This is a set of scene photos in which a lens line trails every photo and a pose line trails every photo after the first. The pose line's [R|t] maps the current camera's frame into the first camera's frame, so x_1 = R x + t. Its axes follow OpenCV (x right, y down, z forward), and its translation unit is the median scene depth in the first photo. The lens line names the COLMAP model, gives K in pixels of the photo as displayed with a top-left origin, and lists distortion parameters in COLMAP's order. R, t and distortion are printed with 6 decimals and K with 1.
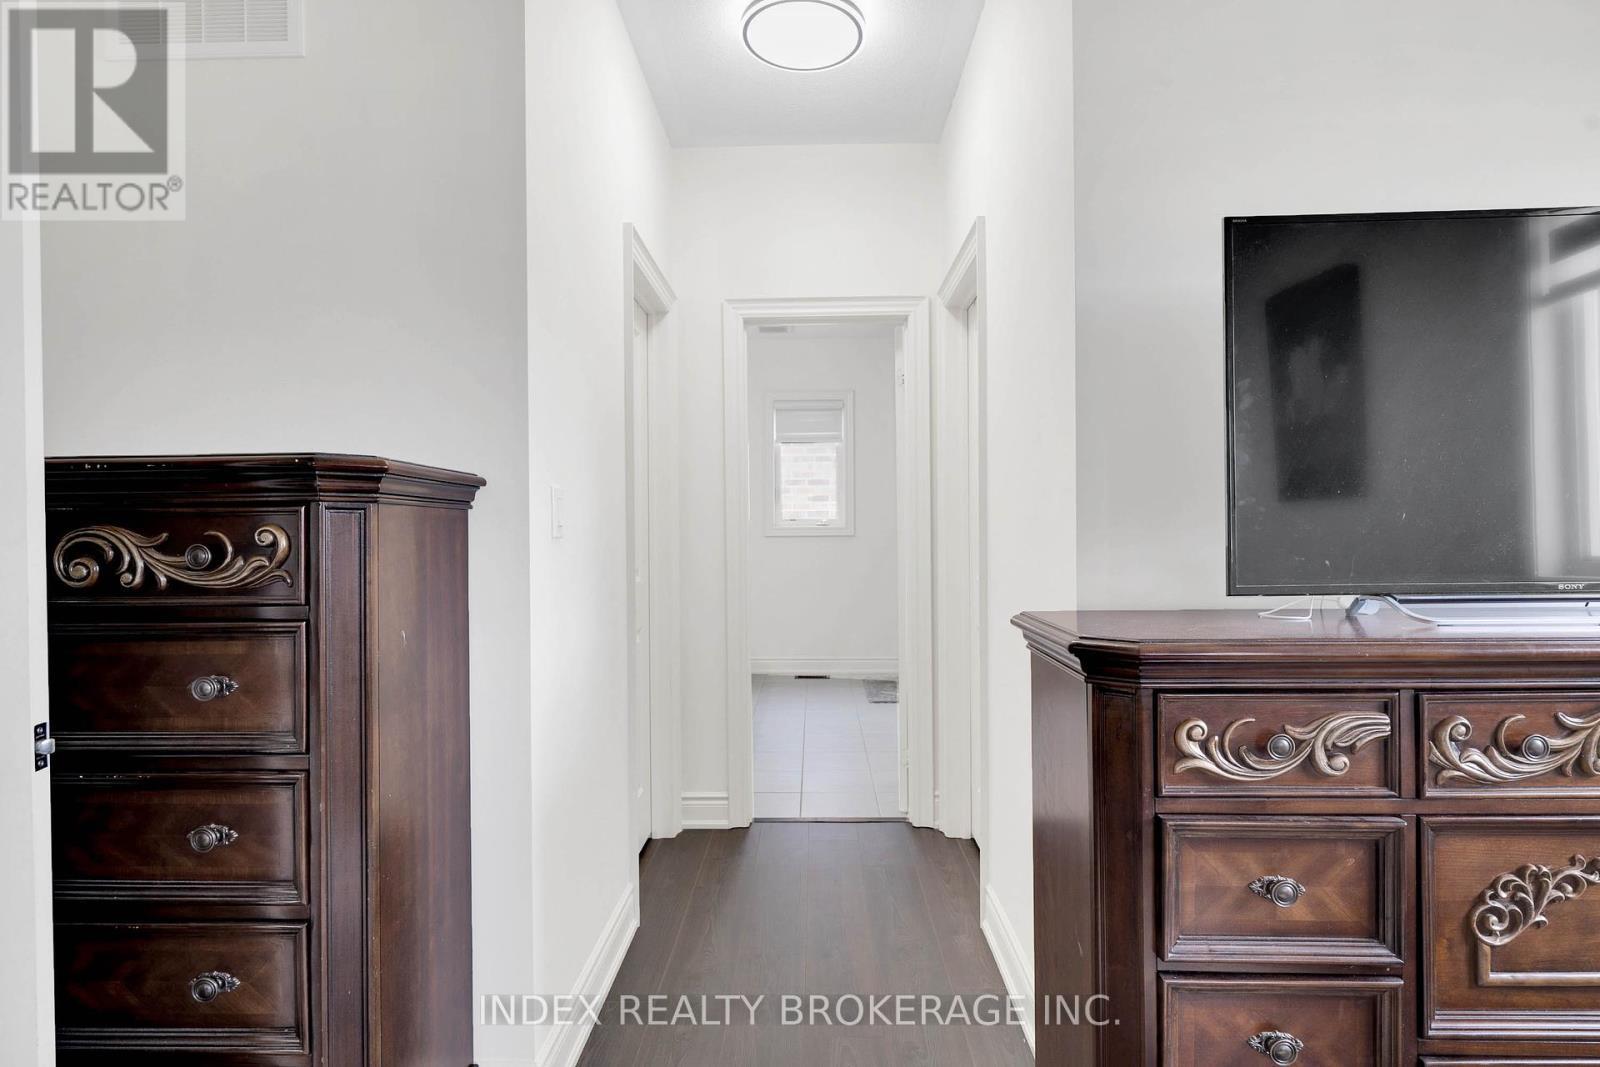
lens RADIAL K [[840.1, 0, 798.9], [0, 840.1, 534.3], [0, 0, 1]] dist [0.003839, 0.001282]
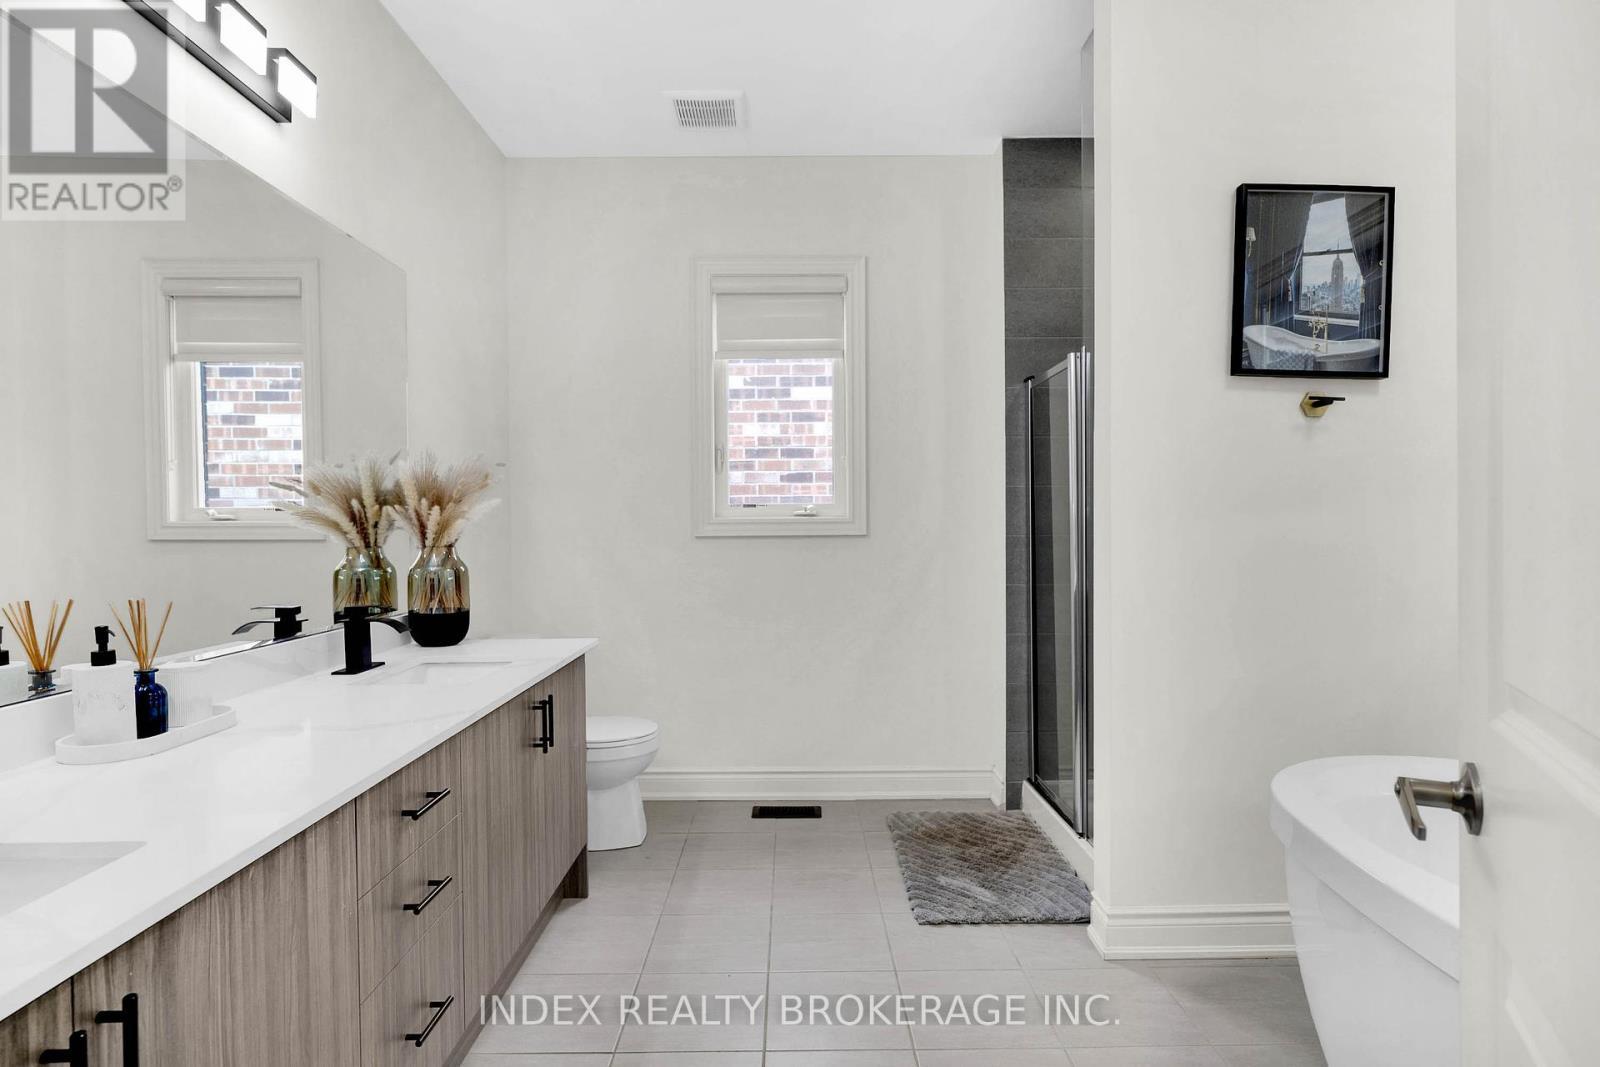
lens RADIAL K [[840.1, 0, 801.9], [0, 840.1, 537.3], [0, 0, 1]] dist [0.003839, 0.001282]
pose [[0.999480, -0.001145, 0.032222, 0.022322], [0.000956, 0.999982, 0.005886, -0.001226], [-0.032229, -0.005852, 0.999463, 1.282895]]
